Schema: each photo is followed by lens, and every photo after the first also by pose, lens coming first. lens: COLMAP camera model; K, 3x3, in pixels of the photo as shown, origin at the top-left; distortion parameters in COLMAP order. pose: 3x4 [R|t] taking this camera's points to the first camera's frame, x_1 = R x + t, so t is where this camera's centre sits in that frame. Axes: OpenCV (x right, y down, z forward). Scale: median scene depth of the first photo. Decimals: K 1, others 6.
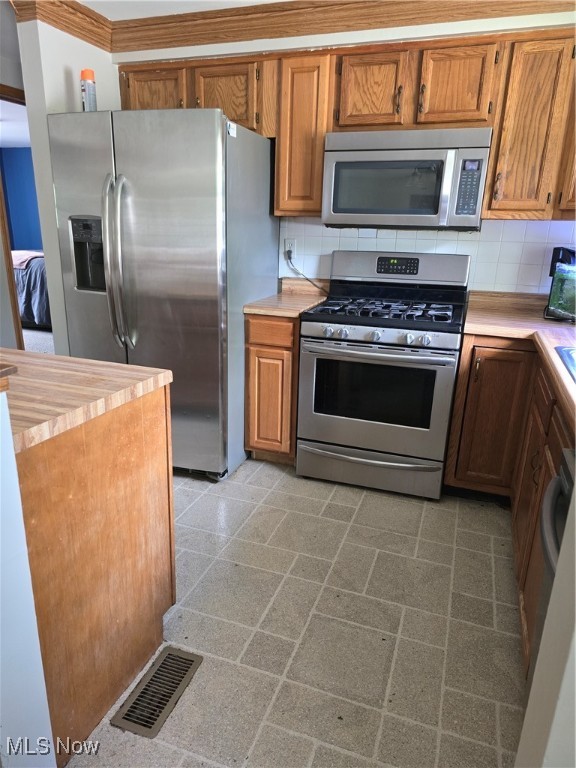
lens RADIAL K [[516.0, 0, 288.4], [0, 516.0, 385.9], [0, 0, 1]] dist [0.042652, -0.027898]
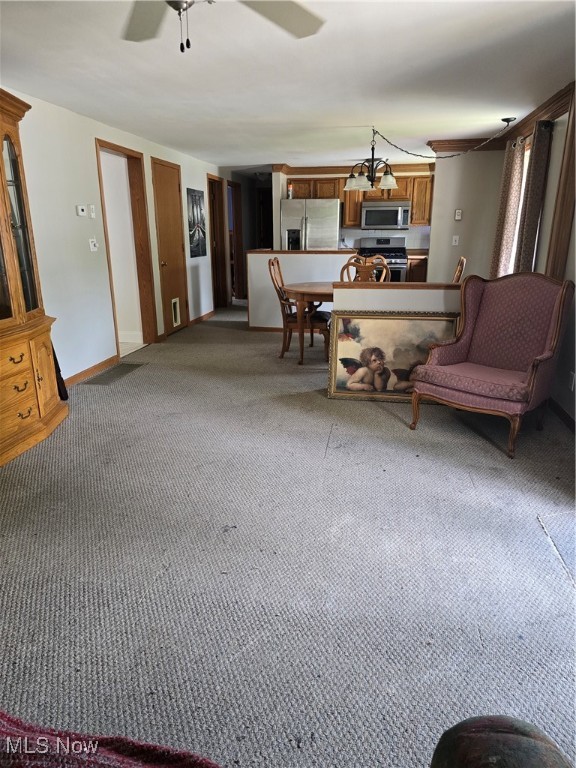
lens RADIAL K [[516.0, 0, 286.8], [0, 516.0, 378.0], [0, 0, 1]] dist [0.042652, -0.027898]
pose [[0.985736, -0.075014, 0.150656, -1.006656], [0.077796, 0.996889, -0.012655, 0.651419], [-0.149238, 0.024195, 0.988505, -2.216441]]
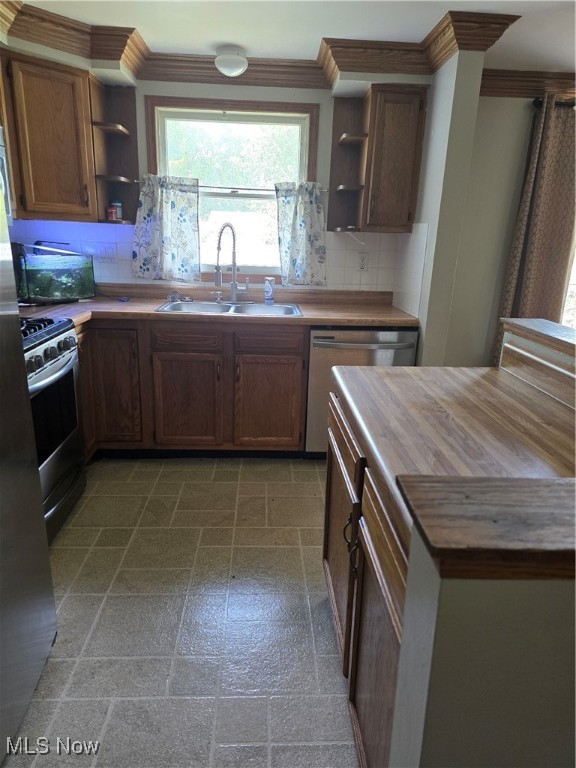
lens RADIAL K [[516.0, 0, 285.7], [0, 516.0, 383.8], [0, 0, 1]] dist [0.042652, -0.027898]
pose [[-0.379941, -0.294673, 0.876819, -0.772432], [0.237045, 0.885233, 0.400216, -0.308667], [-0.894122, 0.359904, -0.266486, 0.887062]]
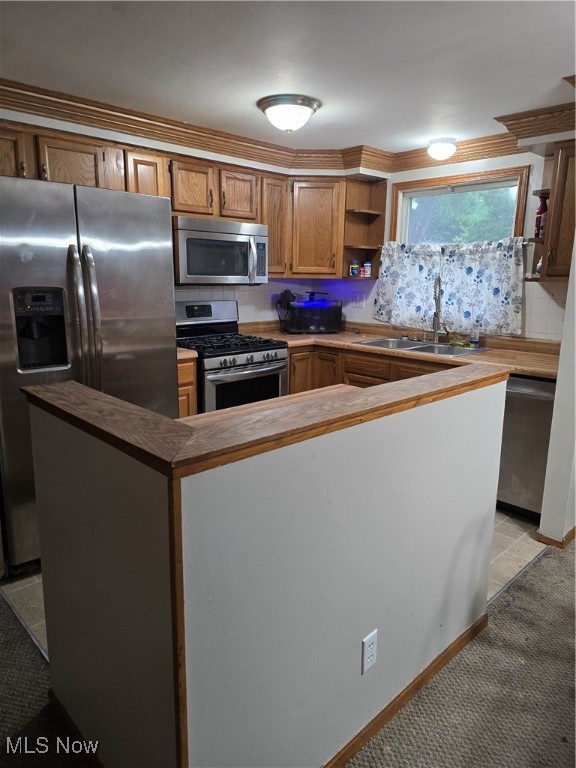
lens RADIAL K [[516.0, 0, 294.7], [0, 516.0, 376.4], [0, 0, 1]] dist [0.042652, -0.027898]
pose [[0.443797, -0.194301, 0.874810, -1.027011], [0.265054, 0.960994, 0.078979, -0.129350], [-0.856032, 0.196821, 0.477986, 0.216109]]
